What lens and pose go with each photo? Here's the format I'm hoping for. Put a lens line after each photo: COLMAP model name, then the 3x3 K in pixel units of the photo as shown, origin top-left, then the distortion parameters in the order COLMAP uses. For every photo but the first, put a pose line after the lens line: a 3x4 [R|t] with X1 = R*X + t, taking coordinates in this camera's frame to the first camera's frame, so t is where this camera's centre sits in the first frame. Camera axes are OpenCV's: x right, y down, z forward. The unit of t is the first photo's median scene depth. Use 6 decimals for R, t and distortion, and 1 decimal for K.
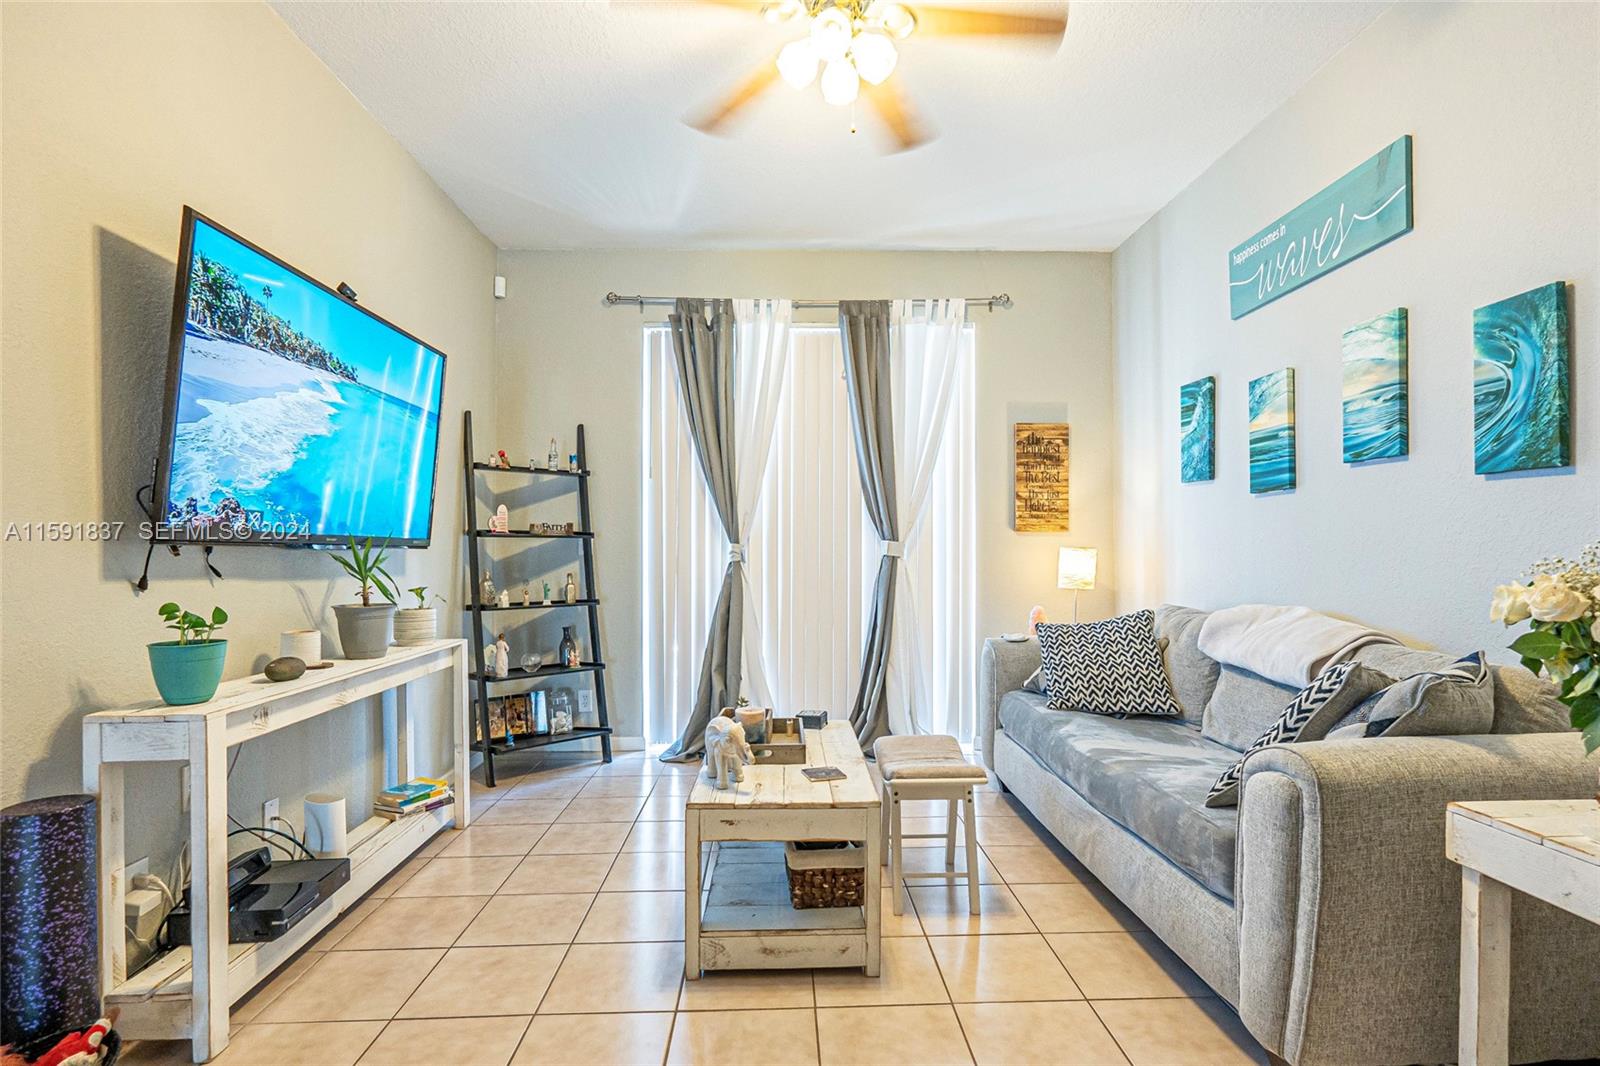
lens RADIAL K [[805.5, 0, 814.5], [0, 805.5, 549.7], [0, 0, 1]] dist [-0.005536, 0.002346]
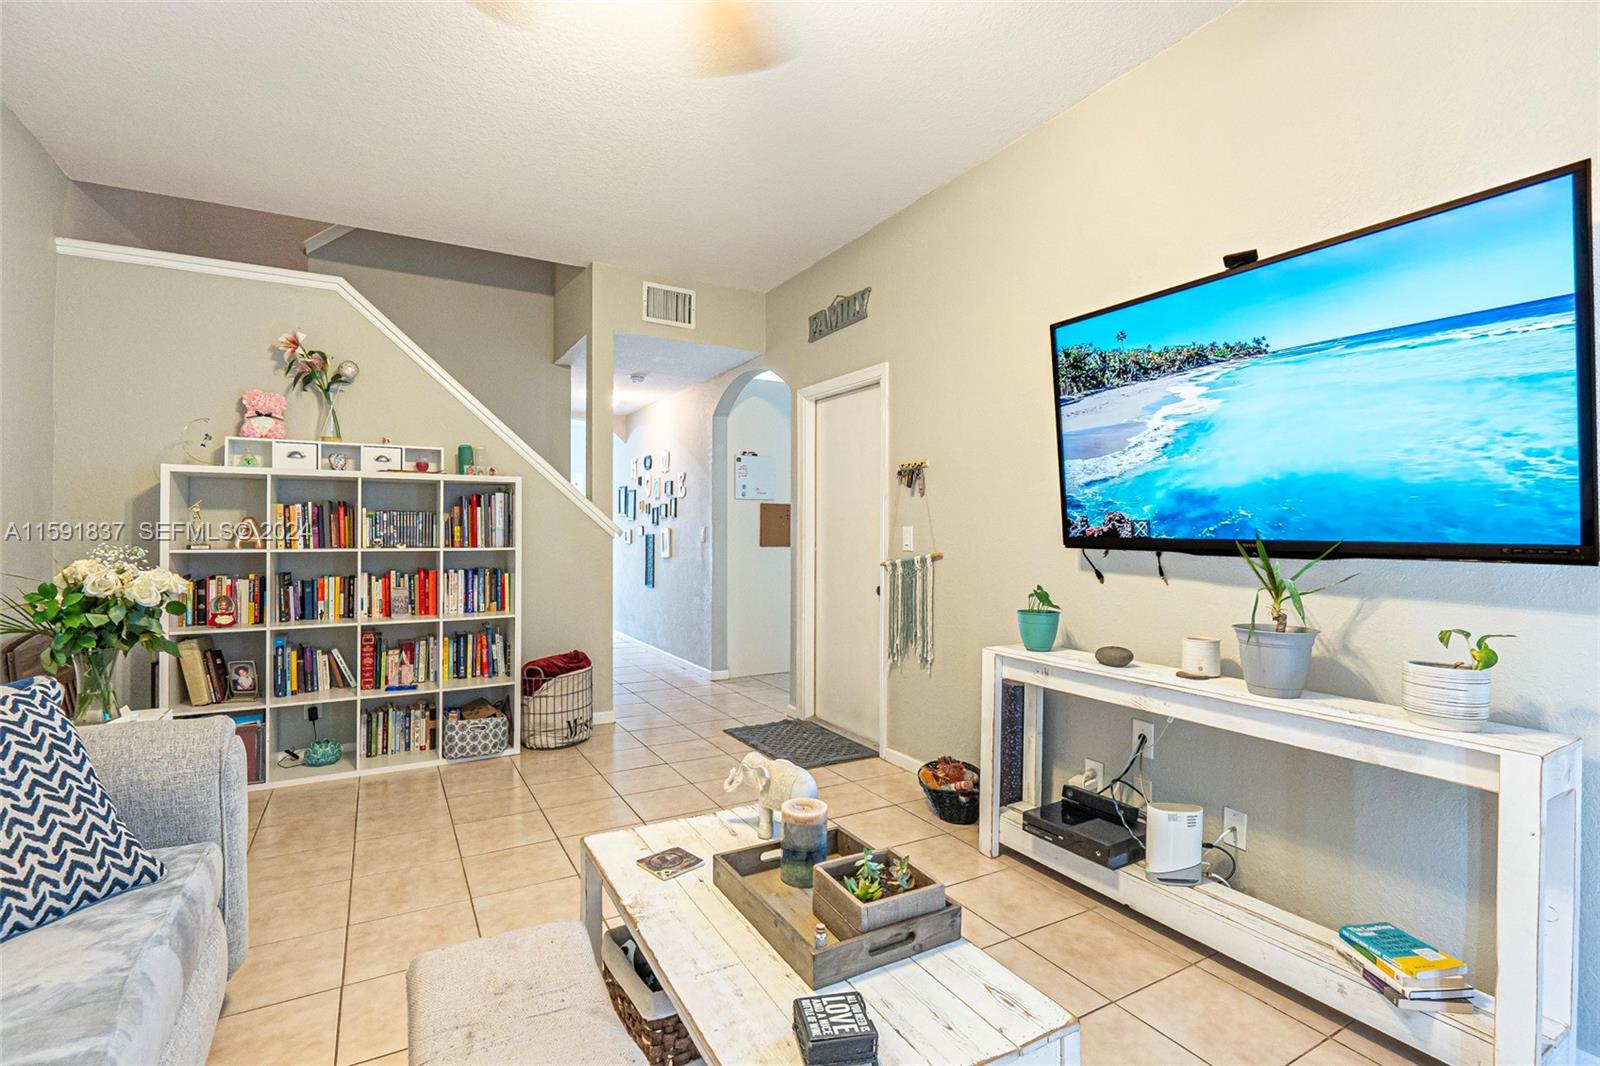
lens RADIAL K [[740.3, 0, 761.0], [0, 740.3, 531.6], [0, 0, 1]] dist [-0.003465, 0.000747]
pose [[-0.912931, -0.001063, -0.408112, 0.190263], [-0.000719, 0.999999, -0.000997, -0.023945], [0.408113, -0.000617, -0.912931, 1.360671]]
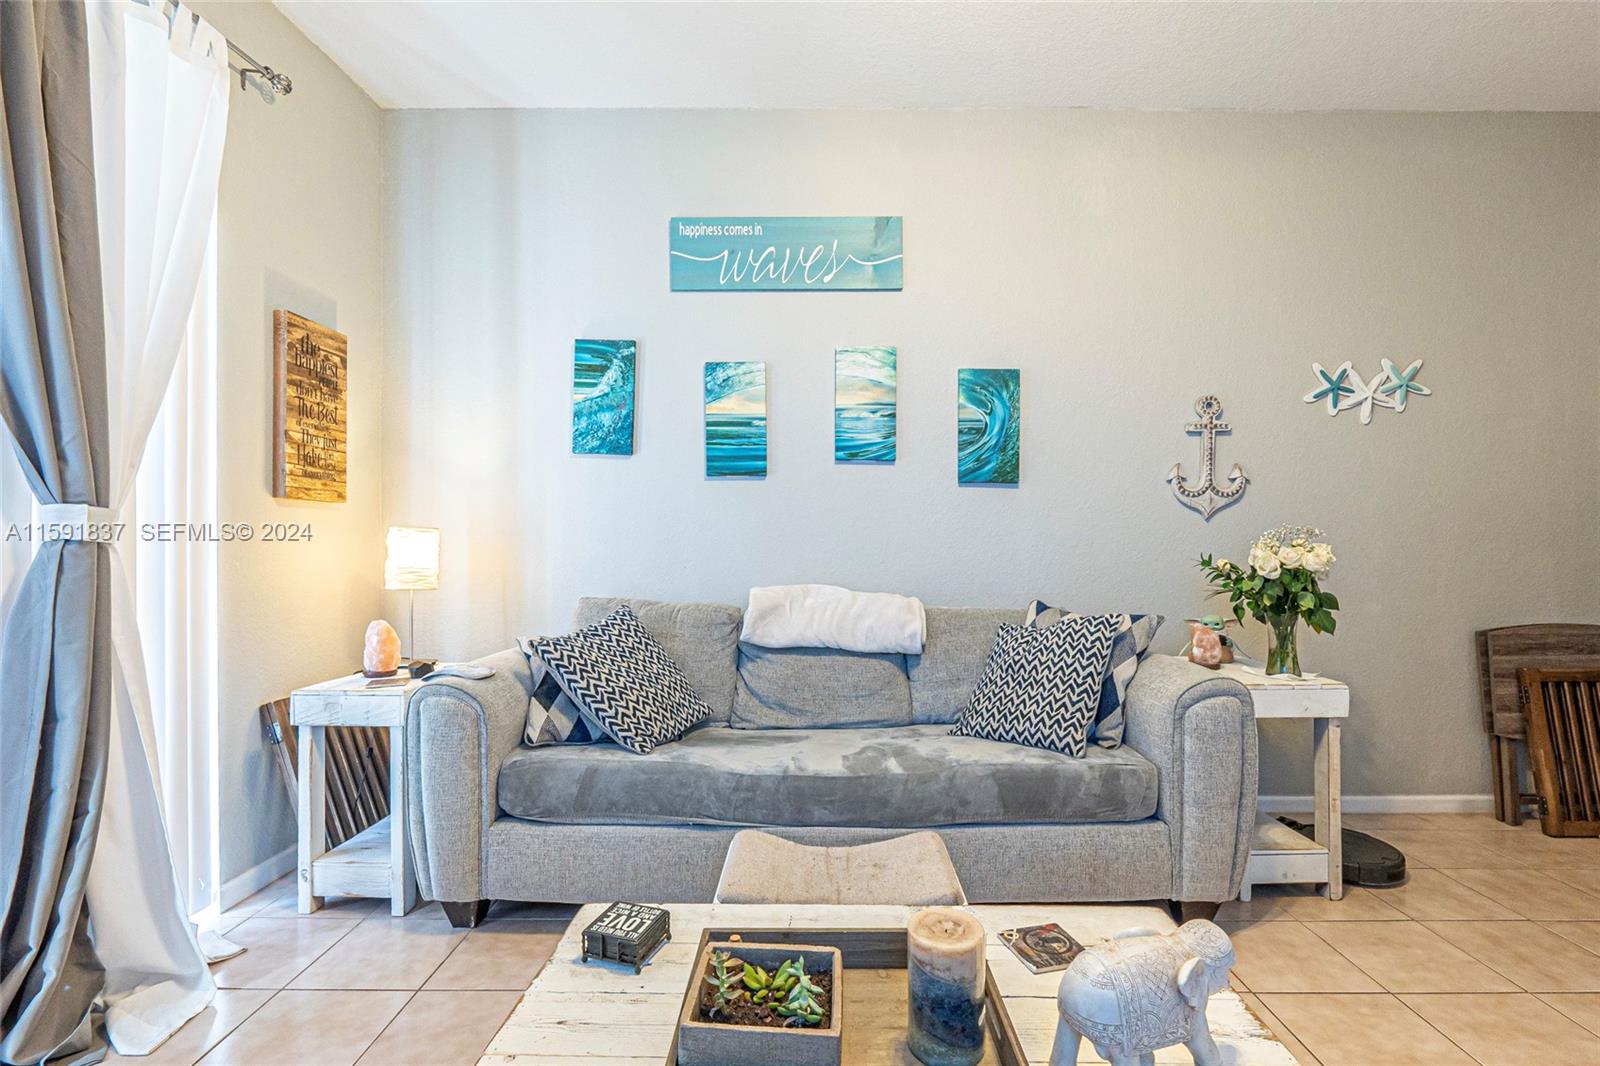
lens RADIAL K [[726.3, 0, 828.4], [0, 726.3, 536.5], [0, 0, 1]] dist [-0.011027, -0.000031]
pose [[0.044629, 0.000534, 0.999003, -0.388707], [-0.005237, 0.999986, -0.000301, 0.004628], [-0.998990, -0.005218, 0.044631, 0.924248]]
